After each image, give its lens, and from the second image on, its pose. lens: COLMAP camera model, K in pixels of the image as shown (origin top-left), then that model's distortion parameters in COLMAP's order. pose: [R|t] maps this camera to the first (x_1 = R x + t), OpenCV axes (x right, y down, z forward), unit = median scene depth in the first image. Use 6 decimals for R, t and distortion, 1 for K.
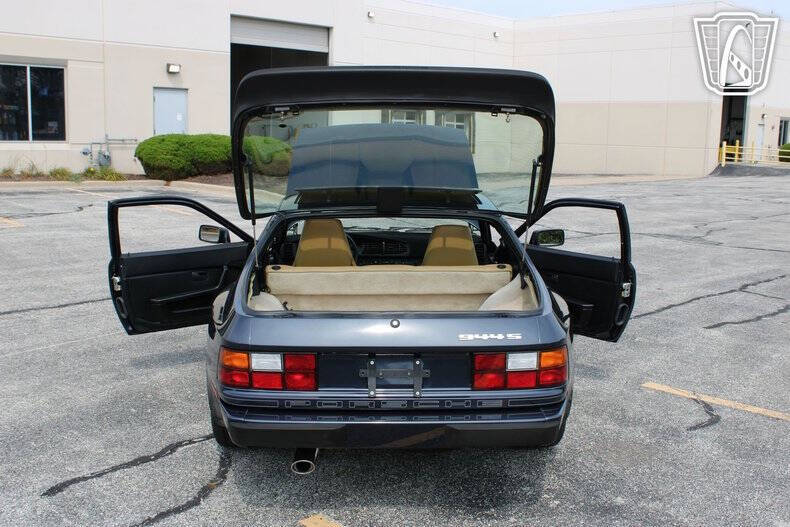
lens RADIAL K [[789.1, 0, 388.7], [0, 789.1, 295.8], [0, 0, 1]] dist [-0.078488, 0.000000]
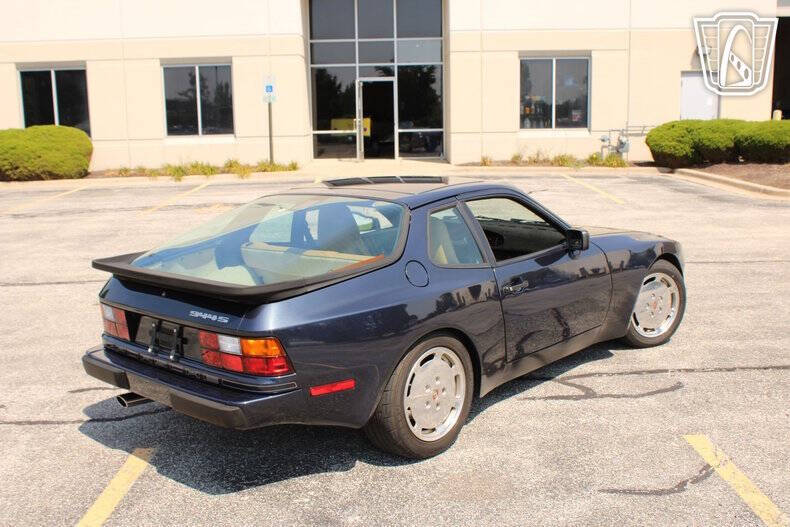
lens RADIAL K [[805.5, 0, 390.6], [0, 805.5, 284.6], [0, 0, 1]] dist [-0.073039, 0.000000]
pose [[0.721230, 0.102214, -0.685113, 0.736405], [-0.102243, 0.993928, 0.040653, -0.043360], [0.685108, 0.040728, 0.727302, 0.254912]]
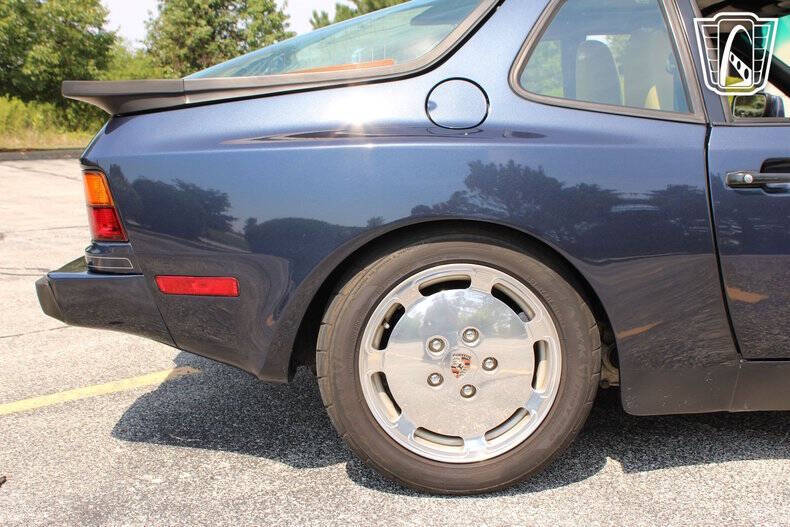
lens RADIAL K [[924.4, 0, 403.0], [0, 924.4, 281.1], [0, 0, 1]] dist [-0.052515, 0.000000]
pose [[-0.010881, 0.154684, -0.987904, 0.642625], [-0.186321, 0.970347, 0.153987, -0.003099], [0.982429, 0.185742, 0.018262, 0.875332]]
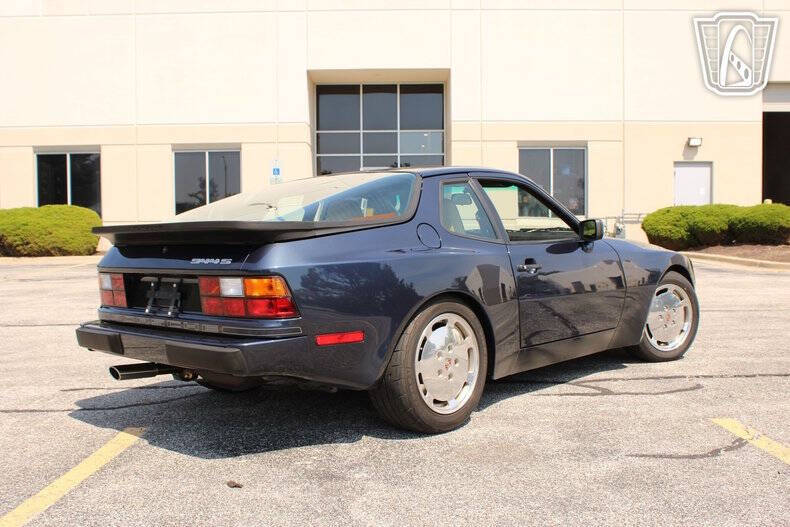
lens RADIAL K [[789.1, 0, 391.7], [0, 789.1, 277.0], [0, 0, 1]] dist [-0.078488, 0.000000]
pose [[0.721676, 0.012460, -0.692119, 0.701629], [-0.112439, 0.988670, -0.099442, 0.102399], [0.683038, 0.149586, 0.714901, 0.298625]]
